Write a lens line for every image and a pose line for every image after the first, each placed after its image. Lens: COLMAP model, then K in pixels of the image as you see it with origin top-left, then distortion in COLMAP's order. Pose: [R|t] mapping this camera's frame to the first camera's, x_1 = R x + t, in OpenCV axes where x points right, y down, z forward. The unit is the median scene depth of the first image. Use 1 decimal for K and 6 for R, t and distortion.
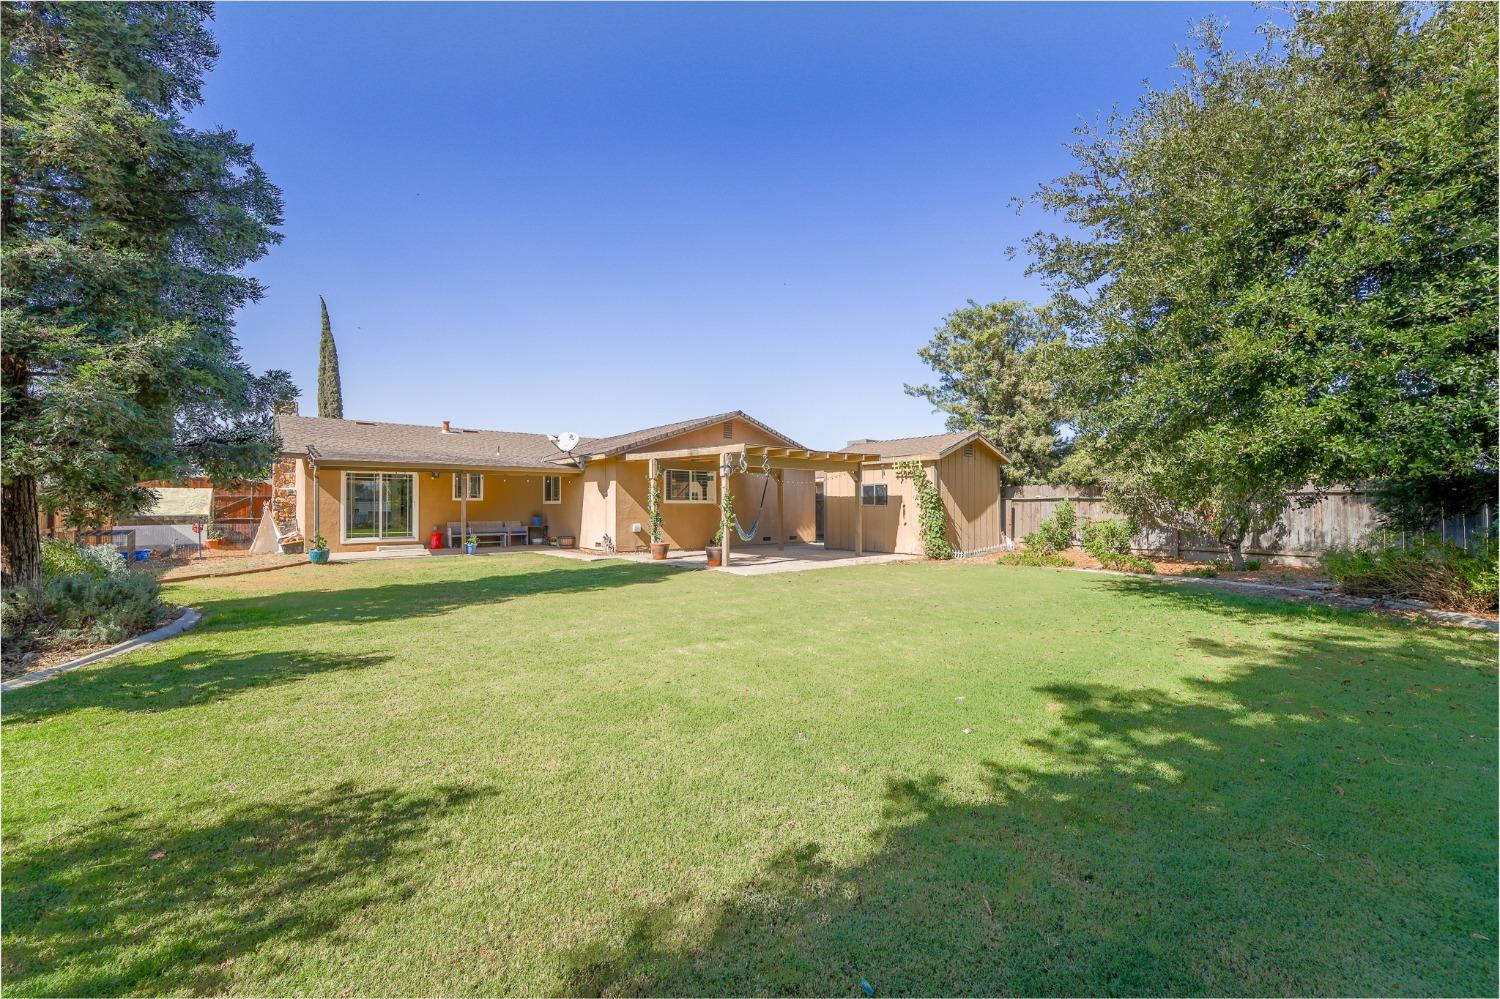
lens RADIAL K [[607.4, 0, 749.7], [0, 607.4, 498.4], [0, 0, 1]] dist [0.002019, -0.000659]
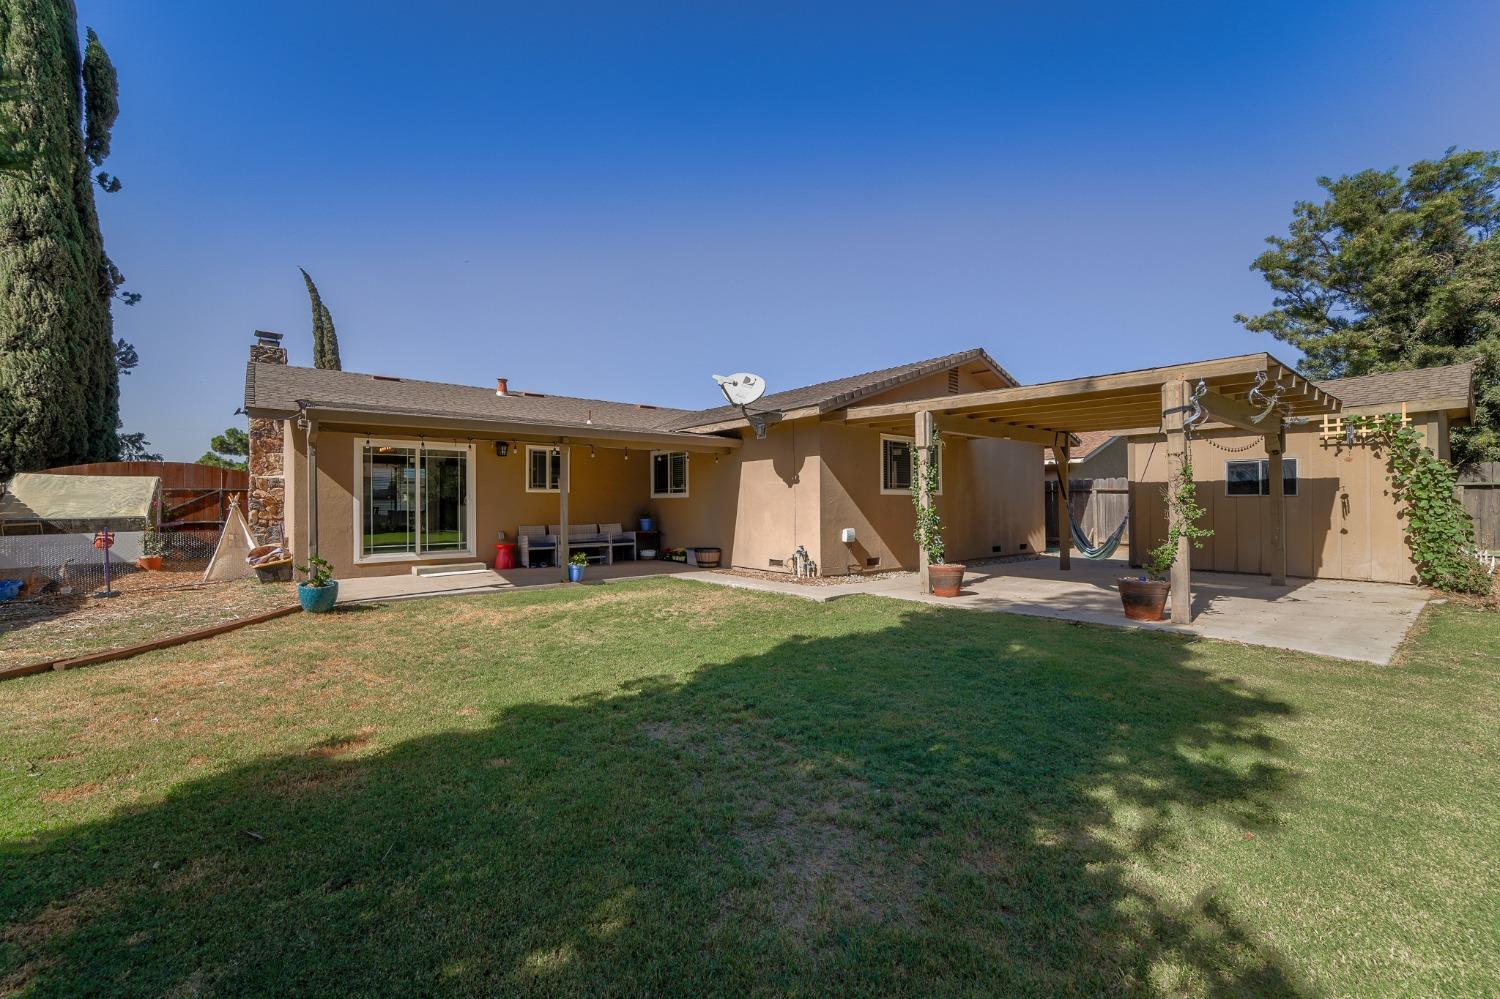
lens RADIAL K [[607.4, 0, 746.2], [0, 607.4, 500.2], [0, 0, 1]] dist [0.002019, -0.000659]
pose [[0.999983, -0.004397, -0.003934, -0.277003], [0.004414, 0.999981, 0.004270, 0.010548], [0.003915, -0.004287, 0.999983, 0.392484]]
